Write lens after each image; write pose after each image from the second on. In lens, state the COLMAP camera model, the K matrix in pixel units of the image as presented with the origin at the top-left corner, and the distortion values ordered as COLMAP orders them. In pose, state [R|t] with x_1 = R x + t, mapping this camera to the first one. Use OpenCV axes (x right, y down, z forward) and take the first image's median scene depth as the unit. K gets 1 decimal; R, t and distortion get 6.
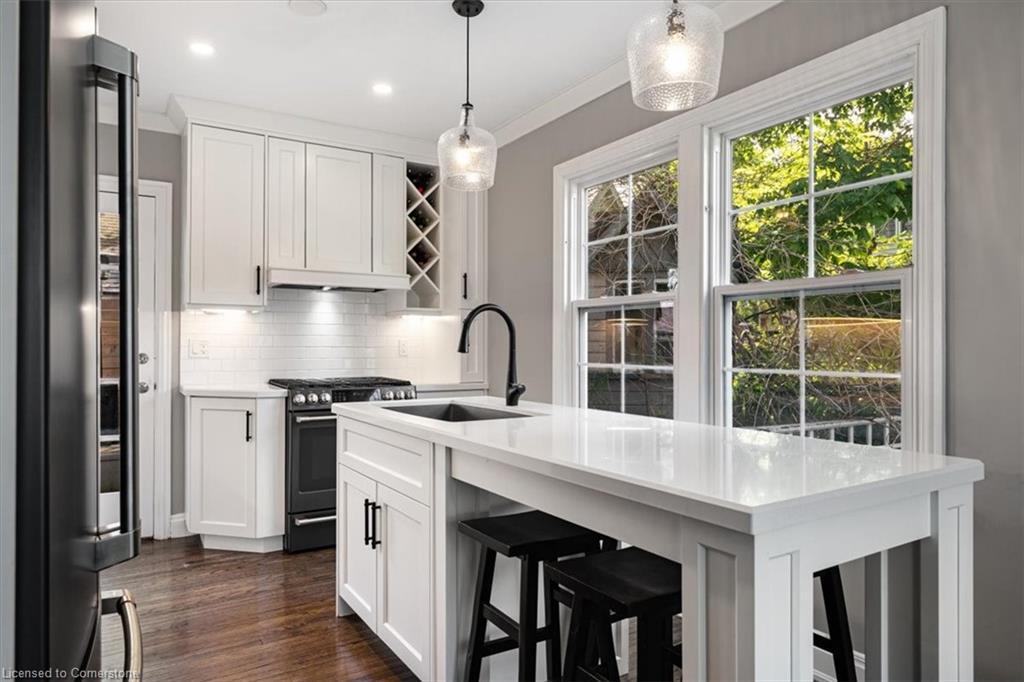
lens RADIAL K [[645.0, 0, 509.0], [0, 645.0, 343.0], [0, 0, 1]] dist [-0.007058, 0.005521]
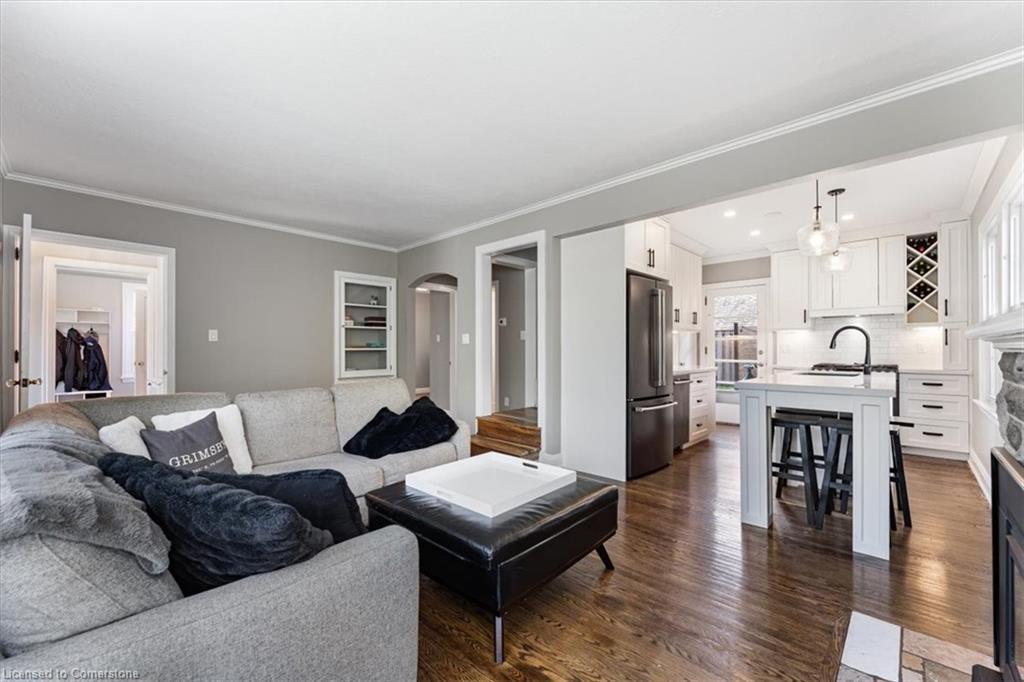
lens RADIAL K [[419.2, 0, 510.4], [0, 419.2, 345.9], [0, 0, 1]] dist [-0.001167, 0.000047]
pose [[0.261920, -0.010230, -0.965035, 0.629414], [0.004087, 0.999947, -0.009491, 0.009429], [0.965081, -0.001458, 0.261948, -0.280440]]
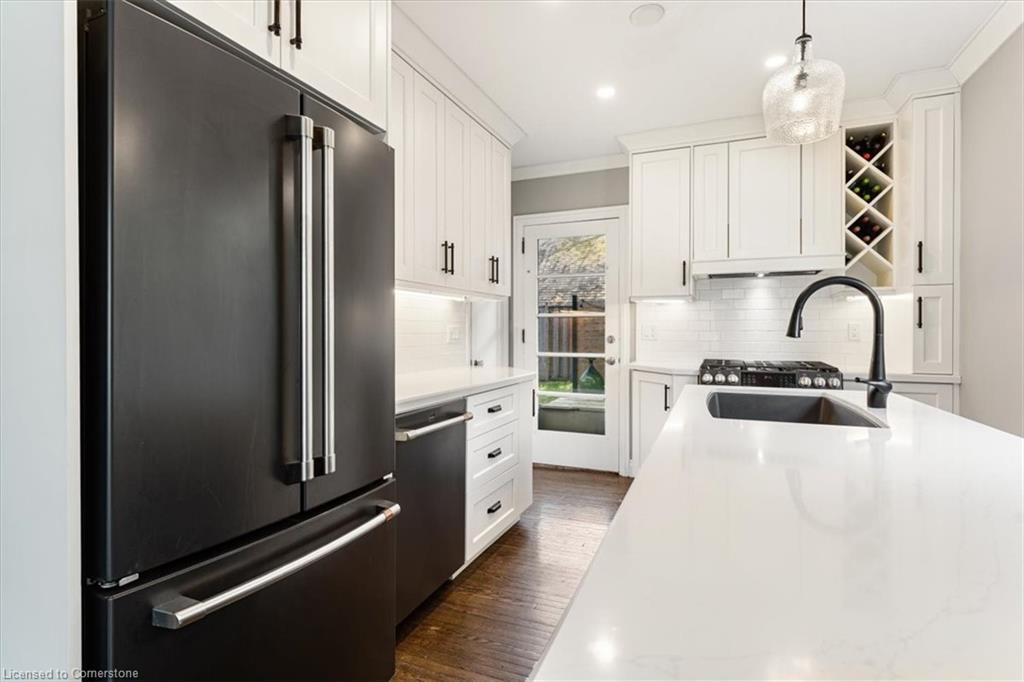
lens RADIAL K [[503.4, 0, 512.7], [0, 503.4, 334.4], [0, 0, 1]] dist [0.000668, -0.000122]
pose [[0.590078, 0.004537, -0.807333, 0.145862], [0.005398, 0.999940, 0.009565, 0.001998], [0.807328, -0.010002, 0.590018, 0.192584]]
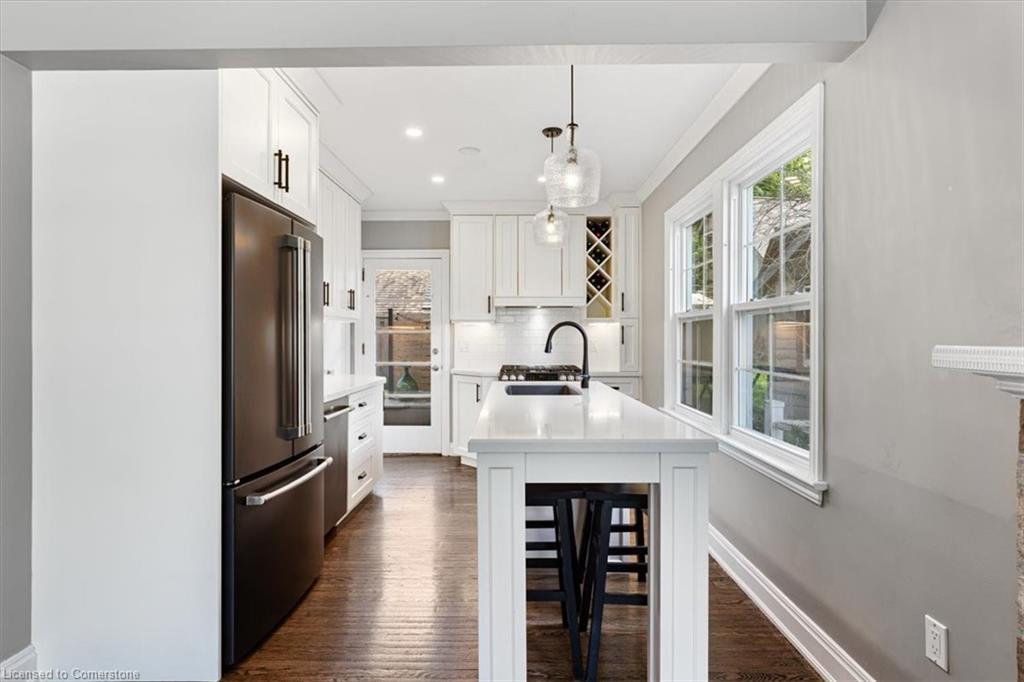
lens RADIAL K [[515.6, 0, 510.5], [0, 515.6, 338.4], [0, 0, 1]] dist [-0.001949, -0.000595]
pose [[0.848648, -0.000445, -0.528957, 0.314369], [0.004328, 0.999972, 0.006103, -0.017235], [0.528940, -0.007469, 0.848627, -0.074307]]
